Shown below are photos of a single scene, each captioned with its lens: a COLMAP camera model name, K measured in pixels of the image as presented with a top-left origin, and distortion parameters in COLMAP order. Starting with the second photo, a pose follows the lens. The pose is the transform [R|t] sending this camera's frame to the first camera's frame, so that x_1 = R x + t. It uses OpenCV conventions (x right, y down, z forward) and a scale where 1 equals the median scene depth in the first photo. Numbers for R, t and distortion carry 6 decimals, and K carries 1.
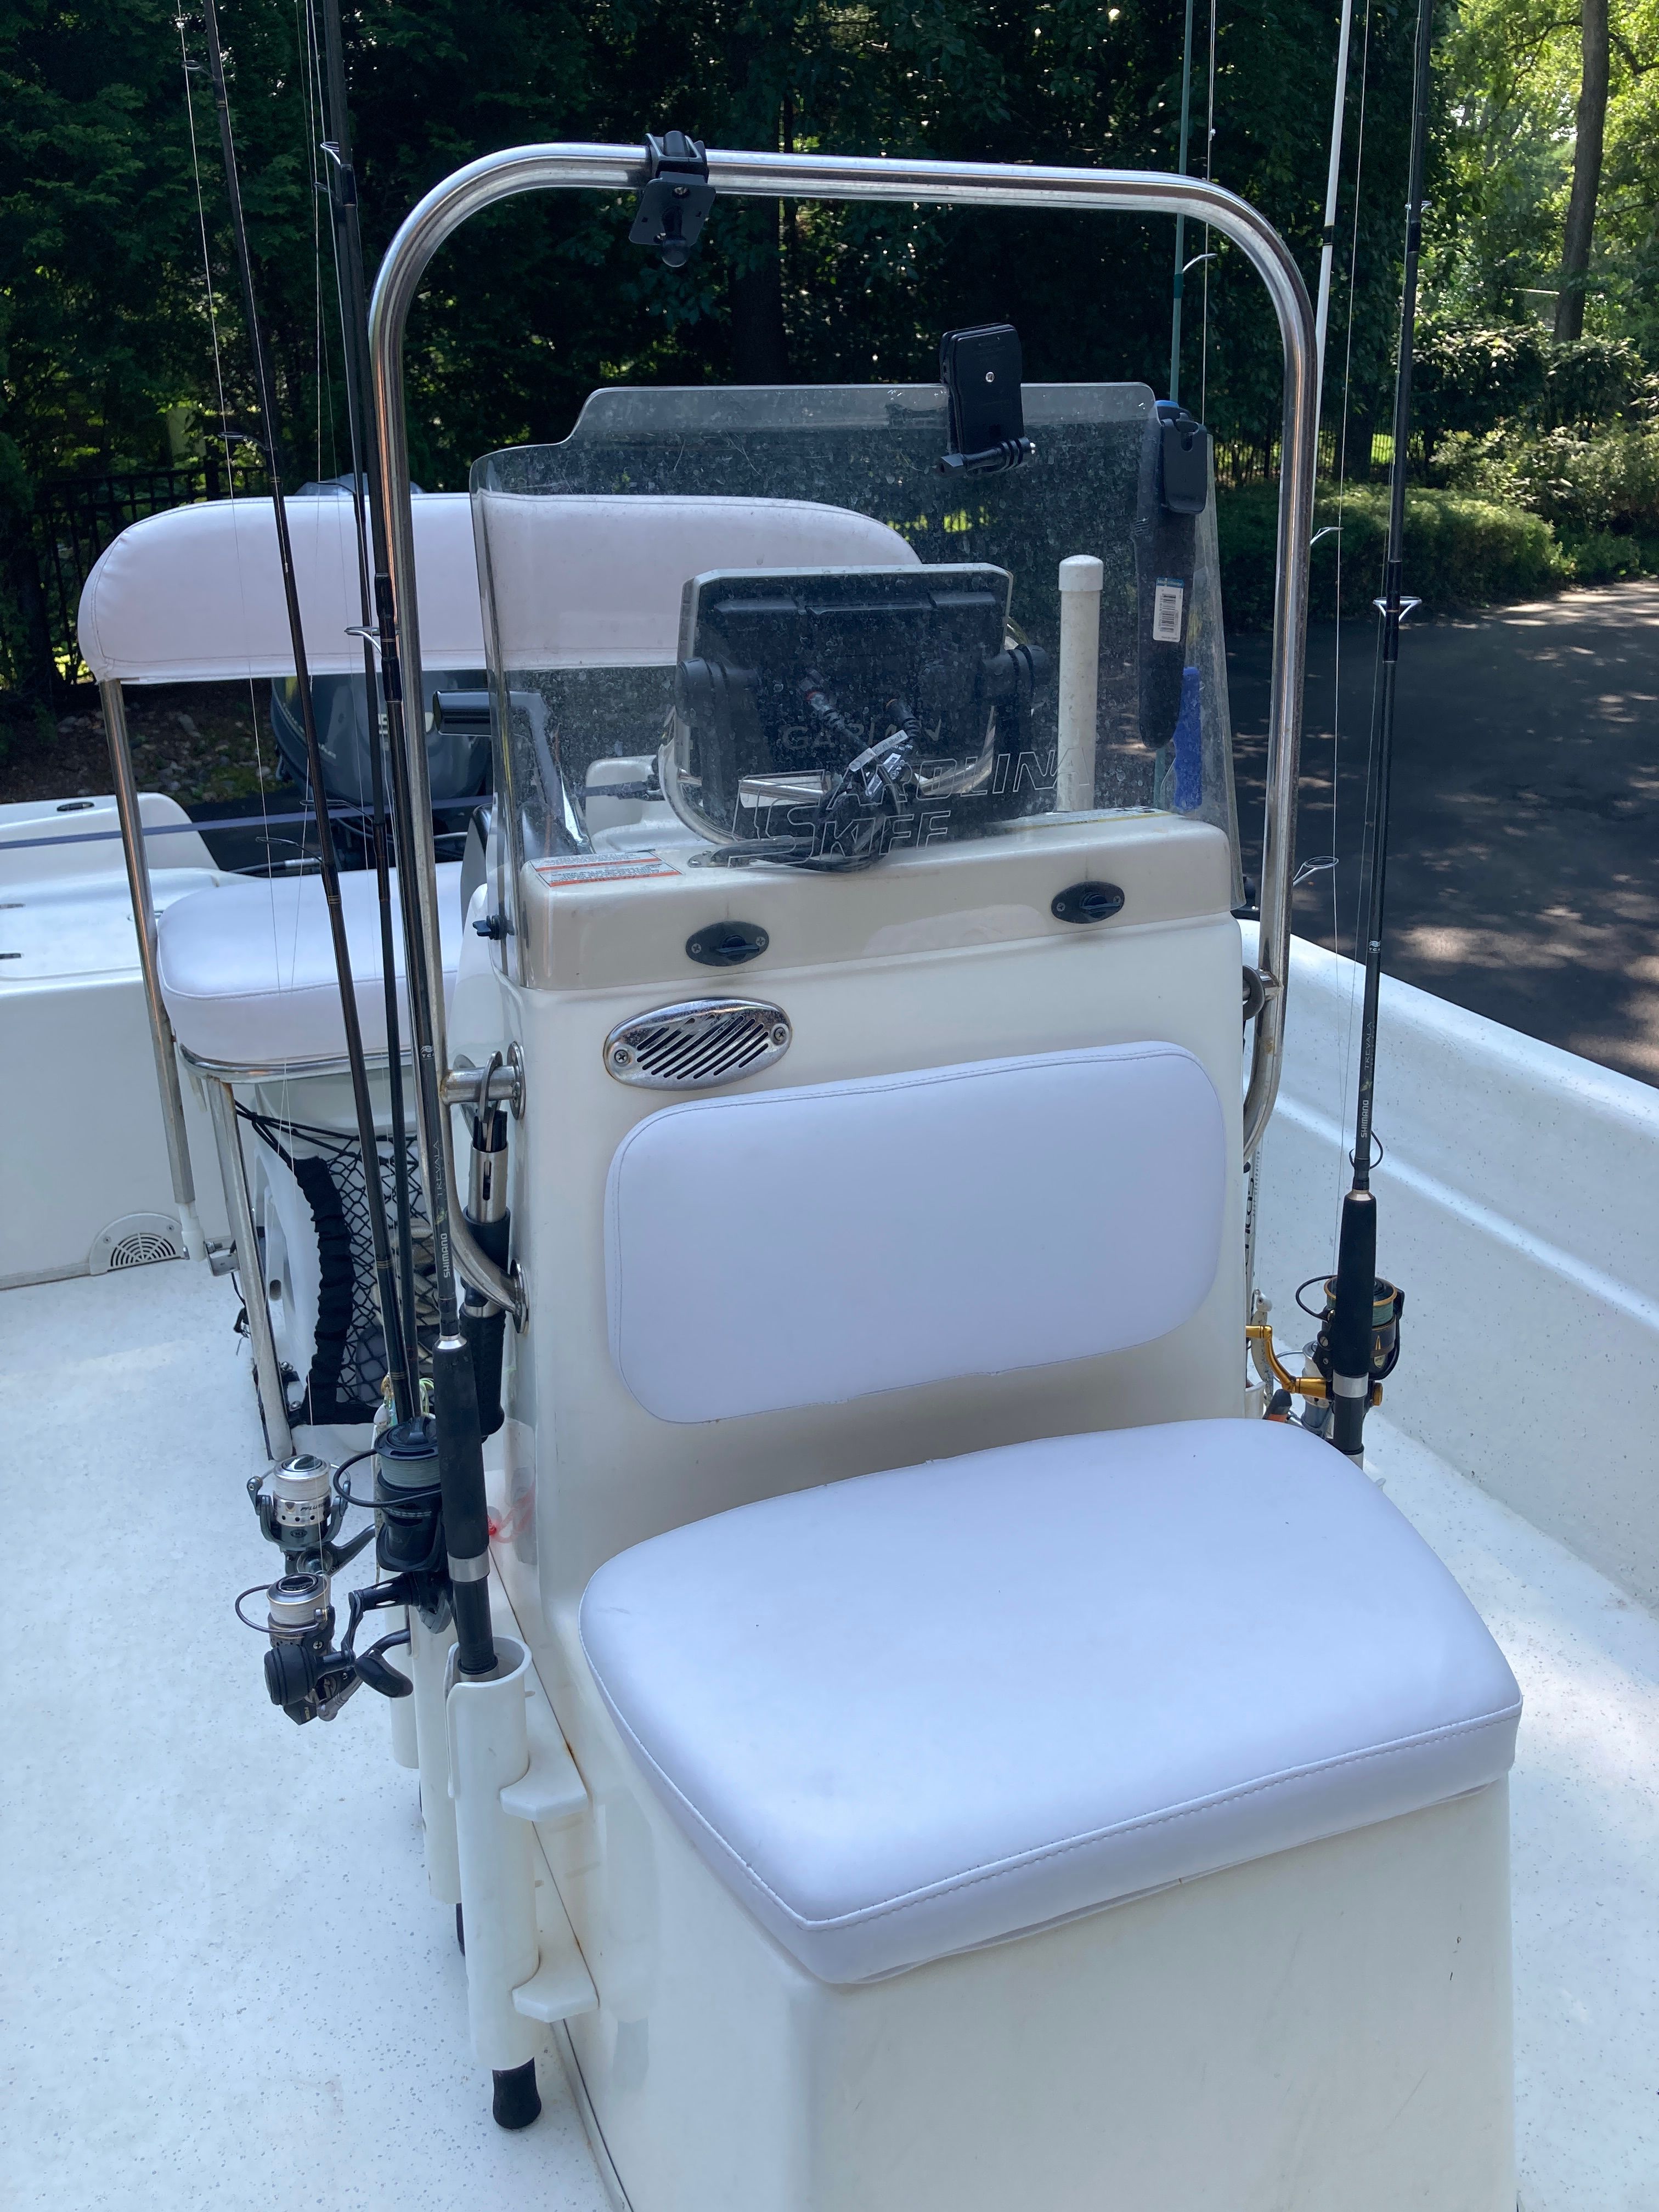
lens RADIAL K [[1924.5, 0, 838.3], [0, 1924.5, 1063.7], [0, 0, 1]] dist [0.020428, 0.001486]
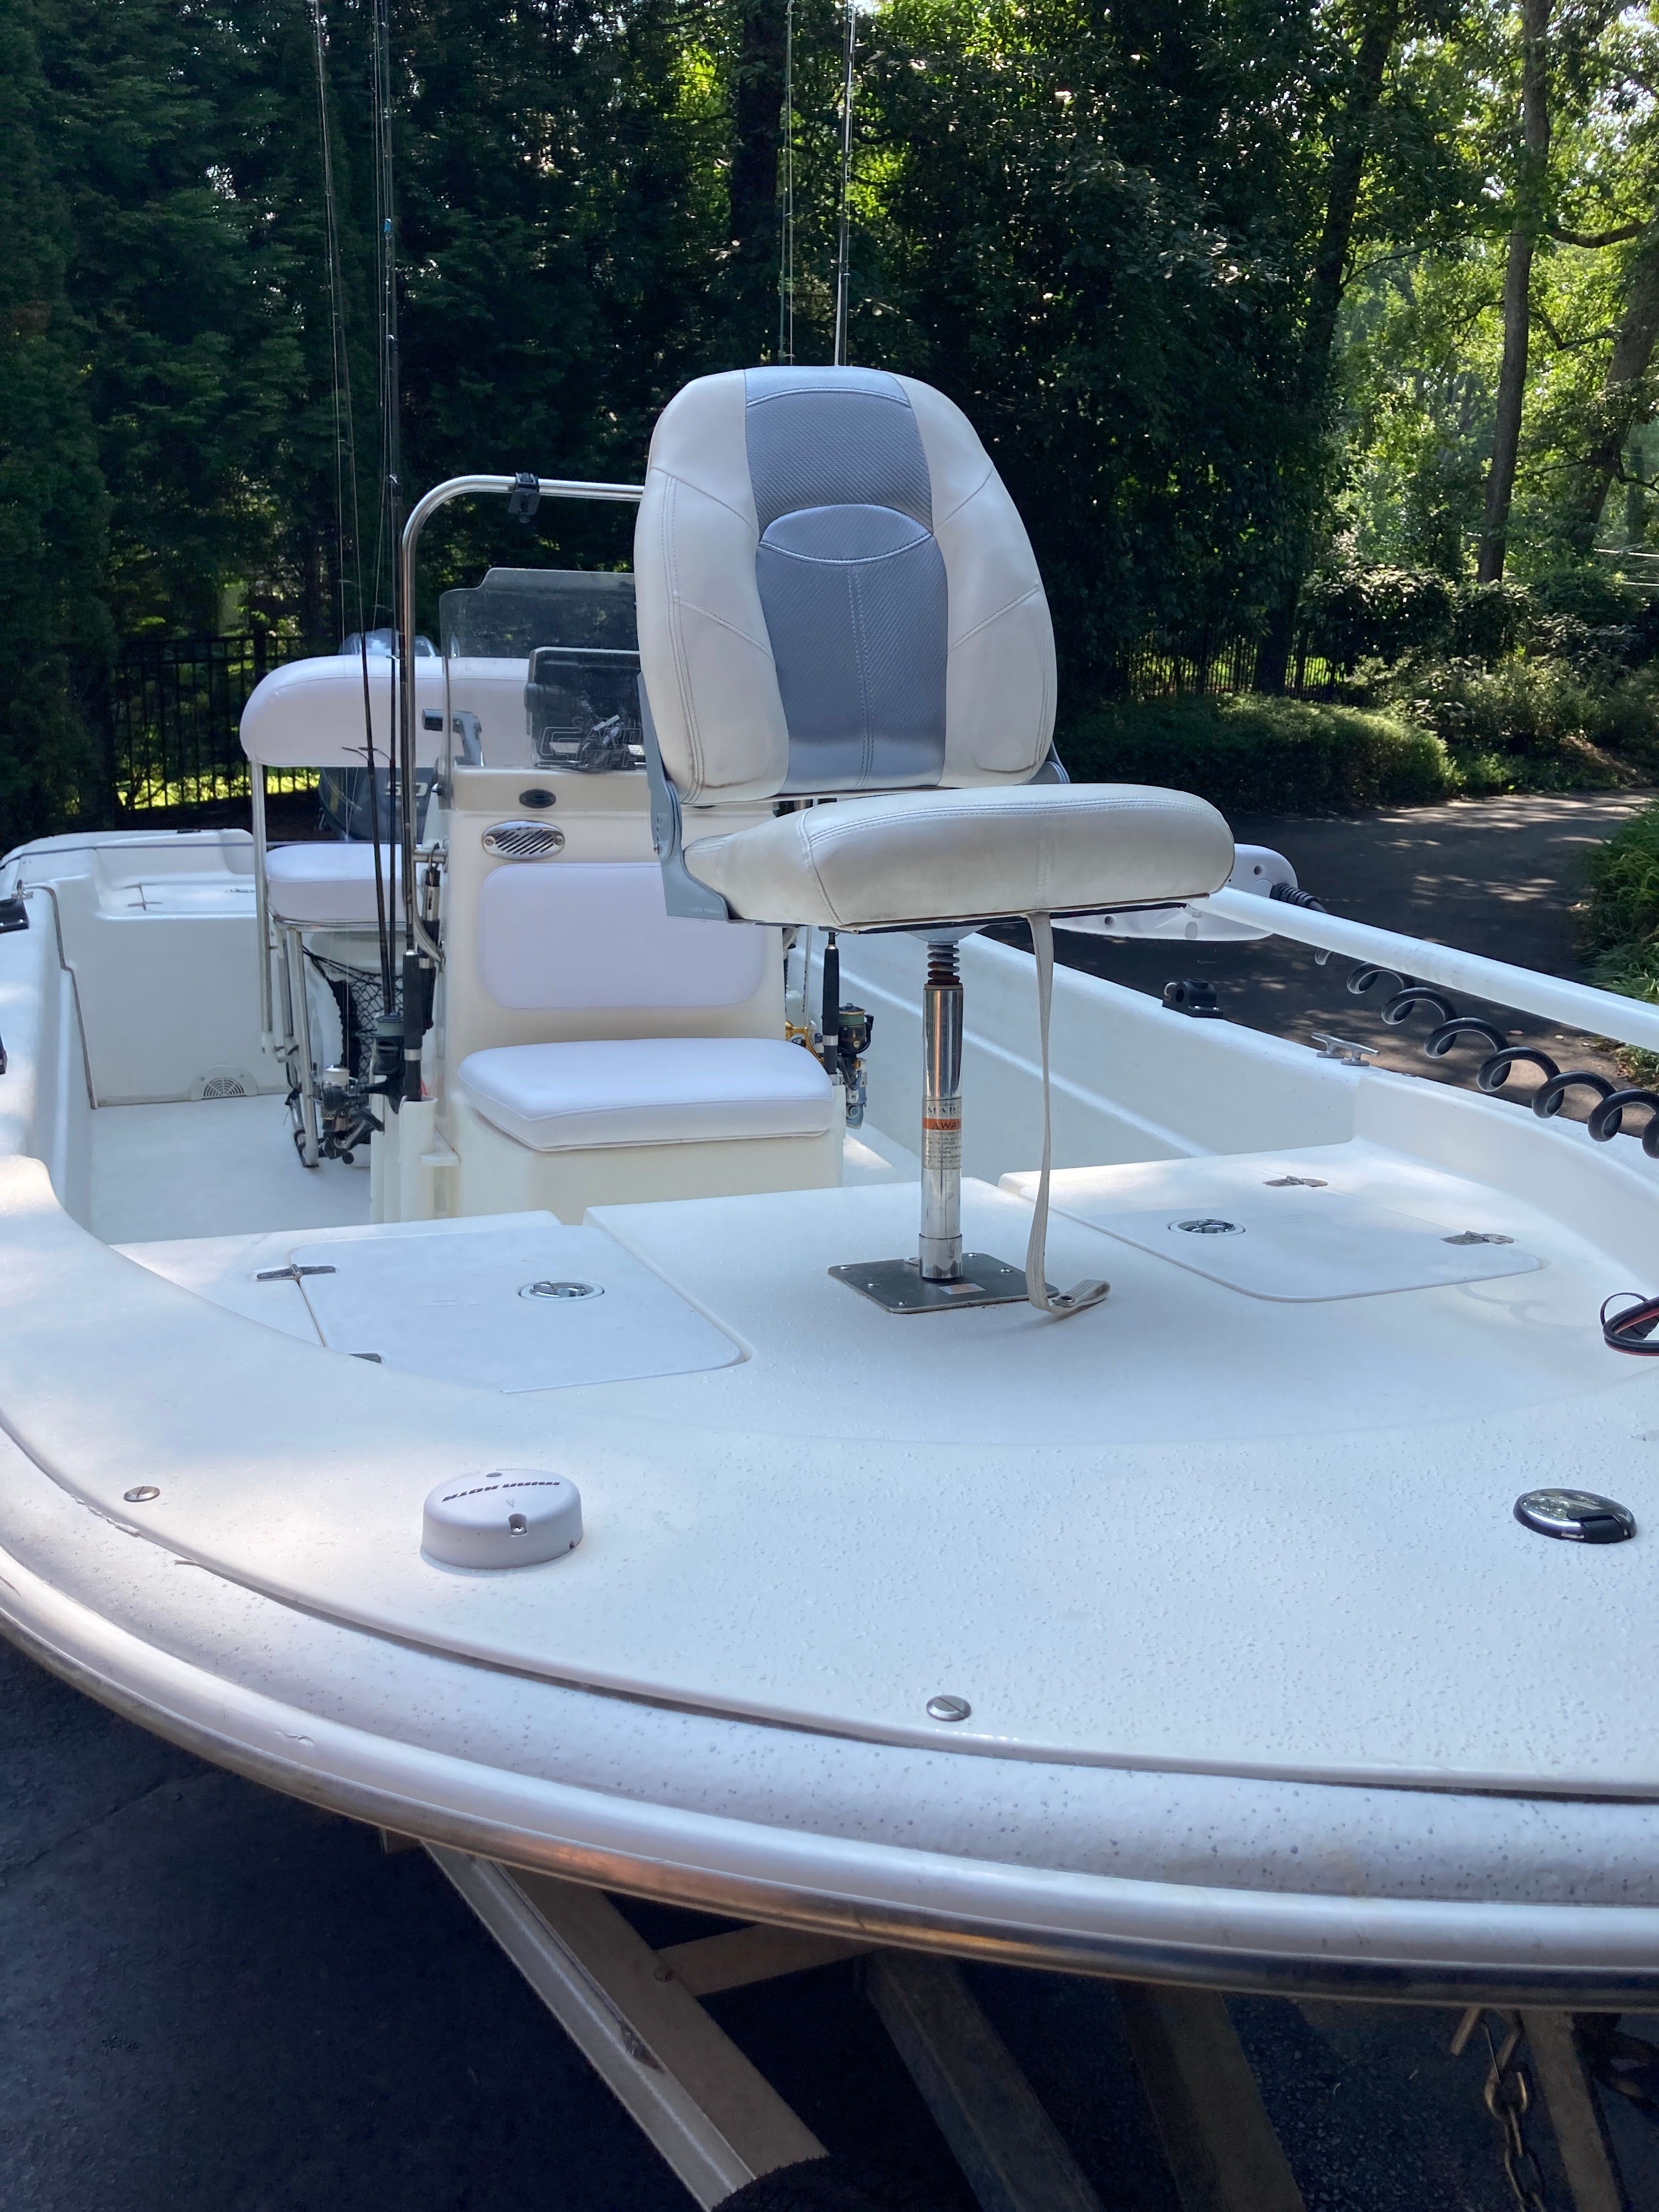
lens RADIAL K [[1949.4, 0, 829.5], [0, 1949.4, 1106.0], [0, 0, 1]] dist [-0.000261, 0.000905]
pose [[0.999083, 0.042770, -0.002097, 0.049353], [-0.042798, 0.995733, -0.081761, 0.075524], [-0.001409, 0.081776, 0.996650, -0.207608]]
